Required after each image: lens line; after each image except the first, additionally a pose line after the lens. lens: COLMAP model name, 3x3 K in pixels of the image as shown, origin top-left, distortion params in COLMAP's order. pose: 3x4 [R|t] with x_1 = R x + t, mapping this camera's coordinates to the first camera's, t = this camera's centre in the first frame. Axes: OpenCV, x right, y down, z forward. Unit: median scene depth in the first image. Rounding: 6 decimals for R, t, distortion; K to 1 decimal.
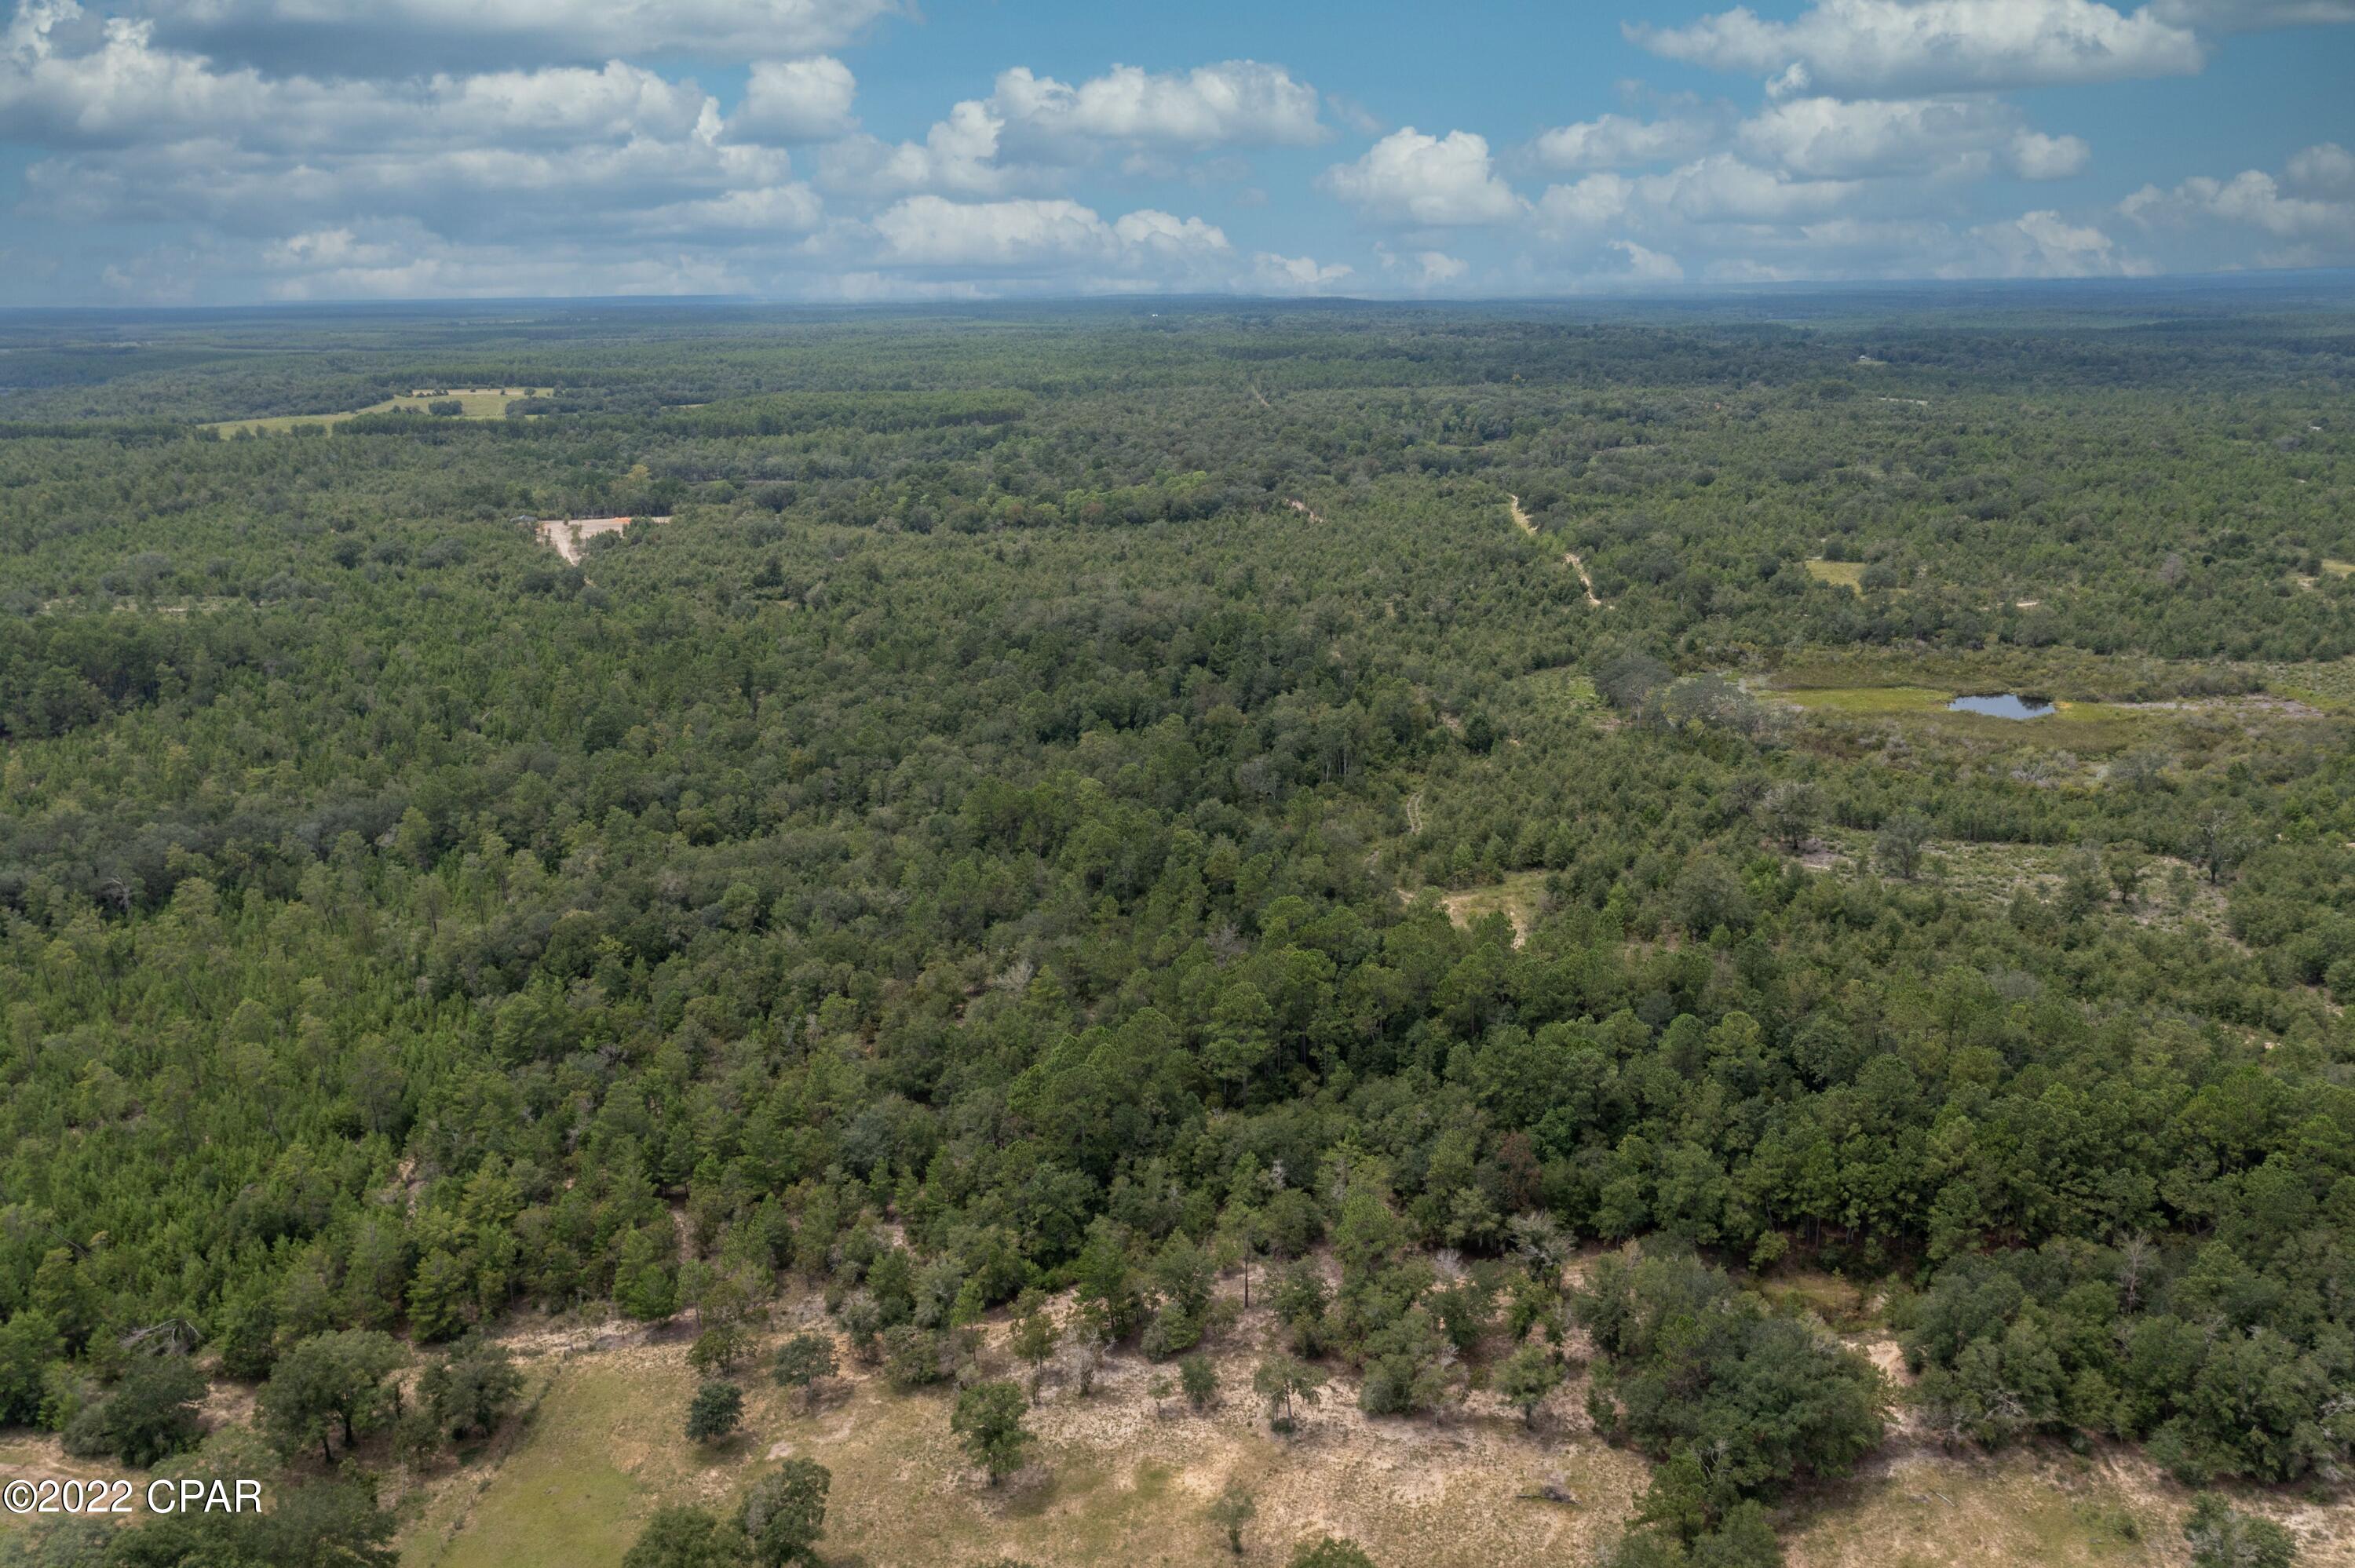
lens RADIAL K [[1874.7, 0, 1183.0], [0, 1874.7, 785.9], [0, 0, 1]] dist [0.022116, 0.003856]
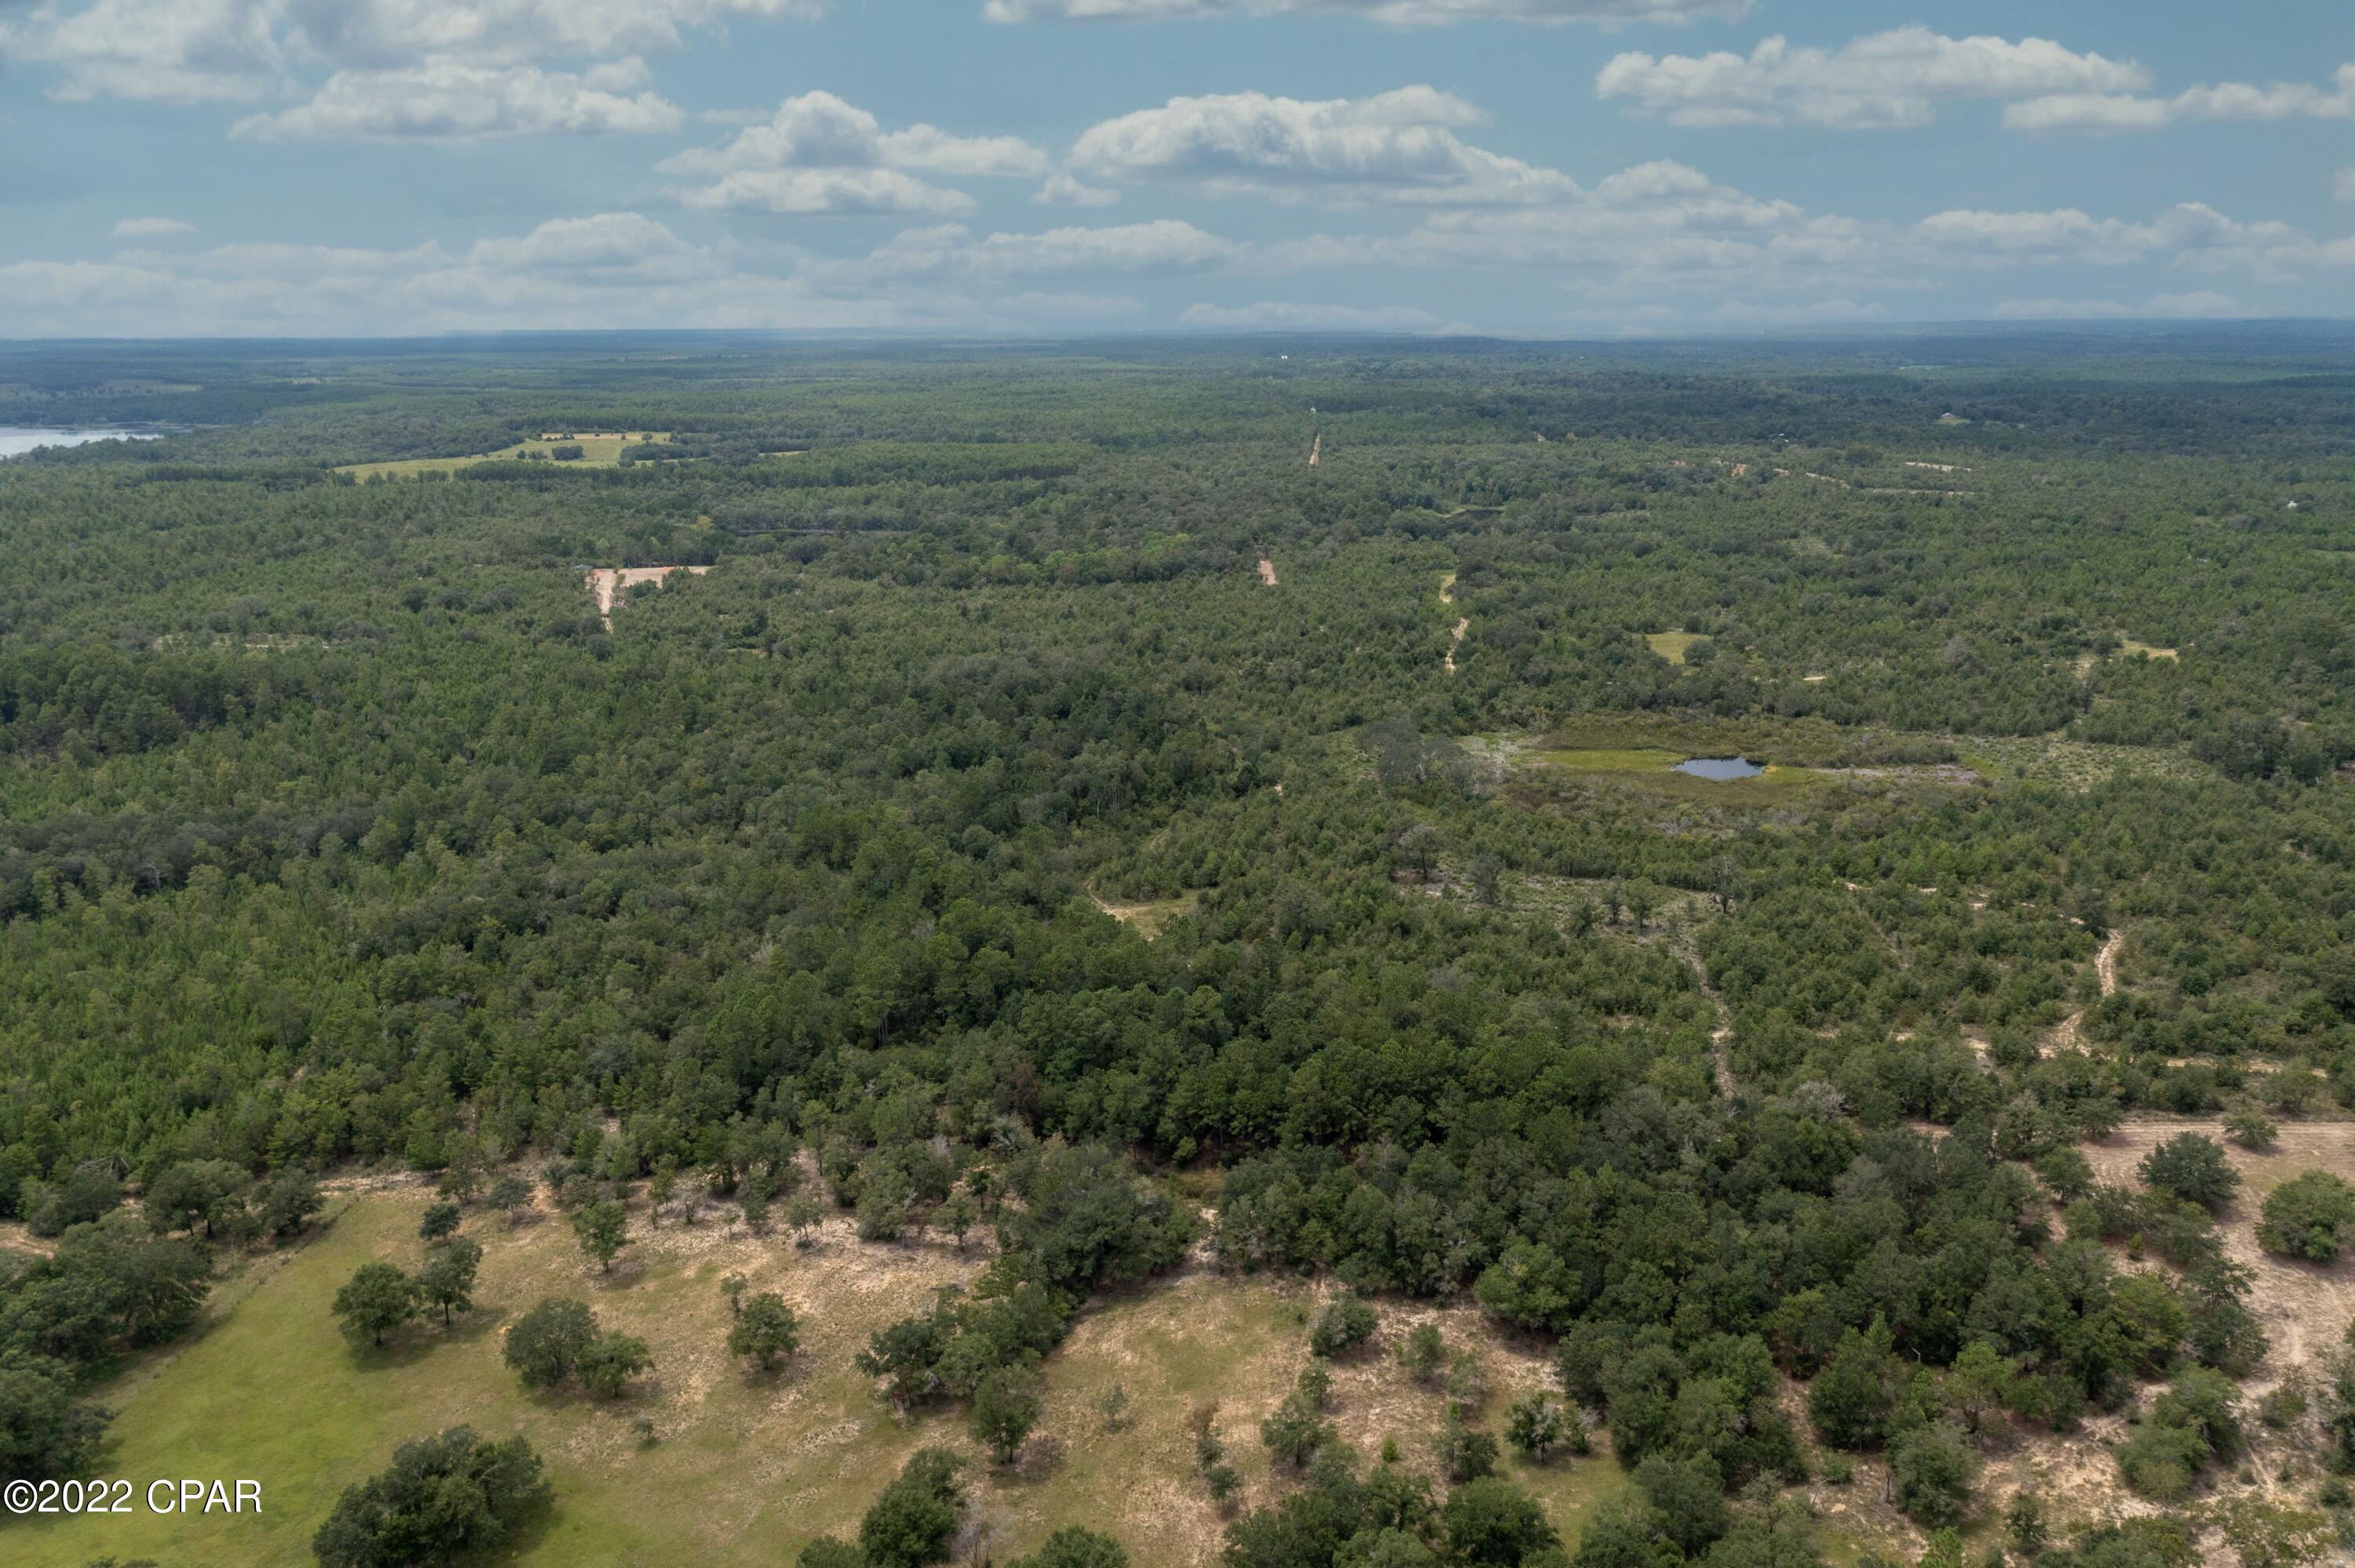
lens RADIAL K [[1874.7, 0, 1161.2], [0, 1874.7, 773.7], [0, 0, 1]] dist [0.022116, 0.003856]
pose [[0.996343, 0.026199, -0.081322, 0.215693], [-0.028244, 0.999311, -0.024096, -0.001088], [0.080635, 0.026305, 0.996397, -0.224224]]
